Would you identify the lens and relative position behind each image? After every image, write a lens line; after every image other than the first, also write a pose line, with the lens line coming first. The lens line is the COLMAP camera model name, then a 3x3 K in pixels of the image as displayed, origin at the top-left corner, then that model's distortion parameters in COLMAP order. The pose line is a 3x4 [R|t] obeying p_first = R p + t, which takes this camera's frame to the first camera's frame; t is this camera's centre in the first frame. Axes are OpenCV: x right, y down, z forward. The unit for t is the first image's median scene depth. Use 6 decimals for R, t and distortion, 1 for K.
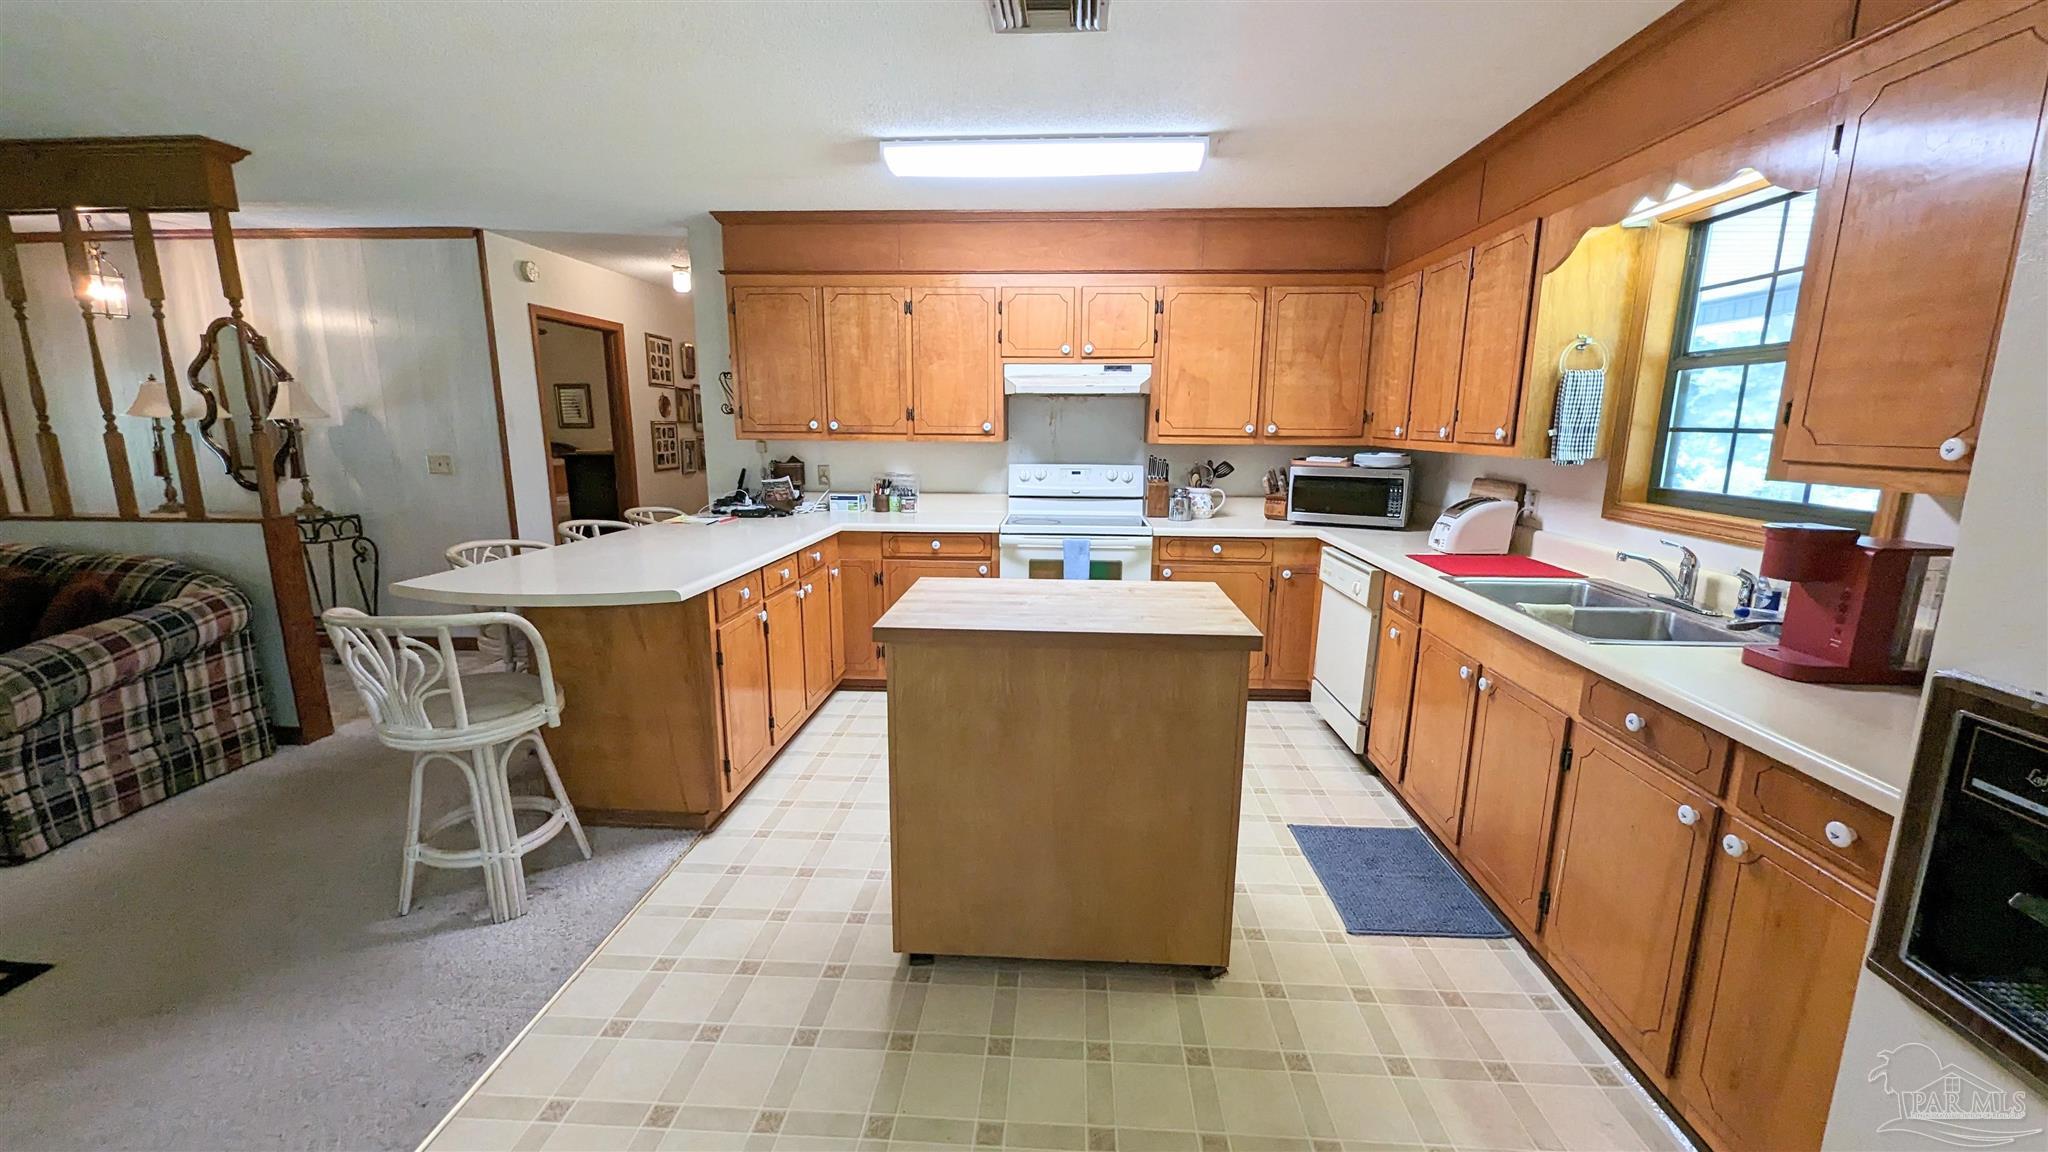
lens RADIAL K [[798.0, 0, 1029.0], [0, 798.0, 582.0], [0, 0, 1]] dist [-0.001421, -0.000486]
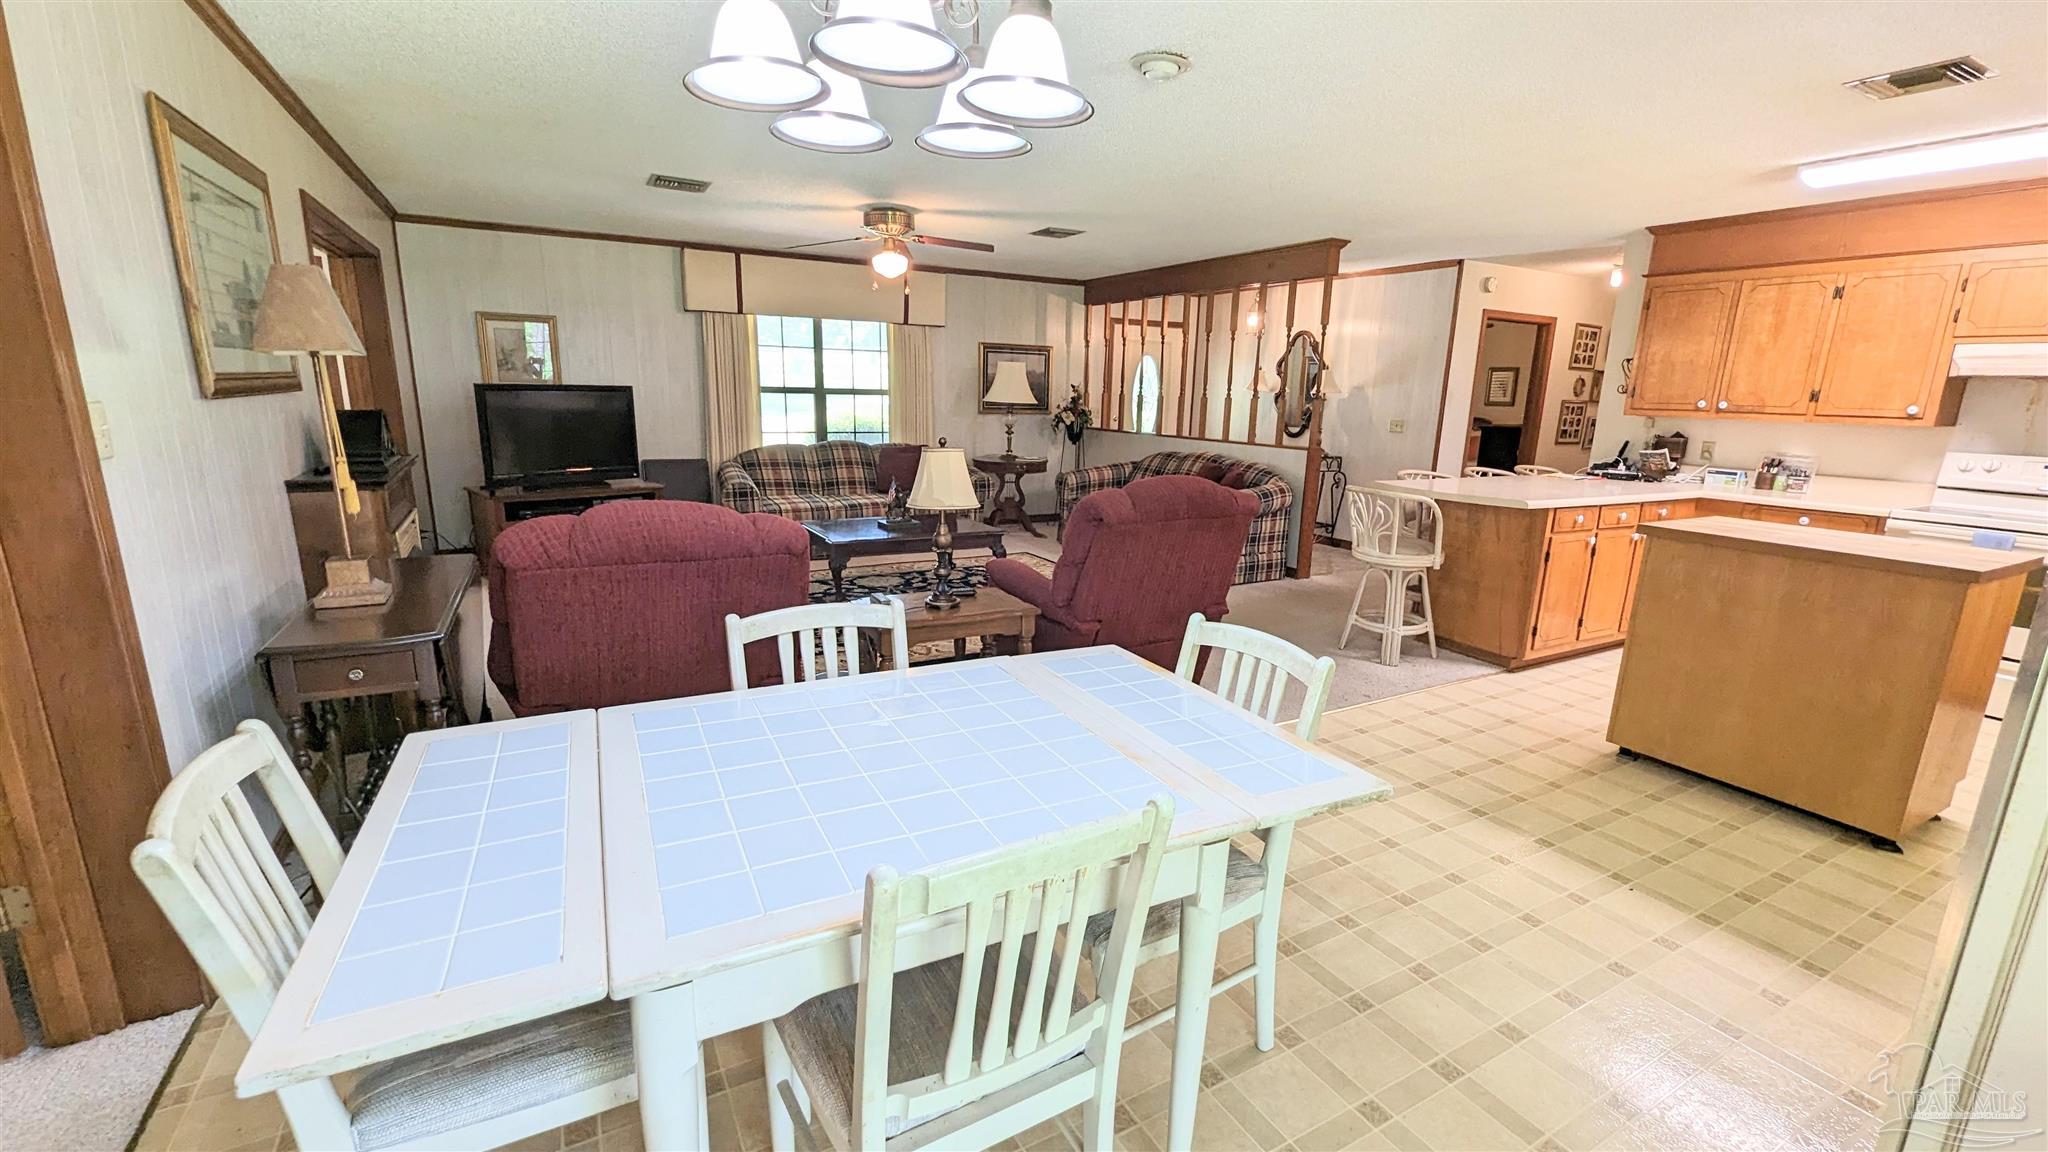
lens RADIAL K [[834.8, 0, 1041.8], [0, 834.8, 581.3], [0, 0, 1]] dist [0.000000, -0.000136]
pose [[0.535340, 0.197089, -0.821320, 0.253641], [-0.187982, 0.975808, 0.111633, 0.093017], [0.823453, 0.094632, 0.559438, -0.412968]]
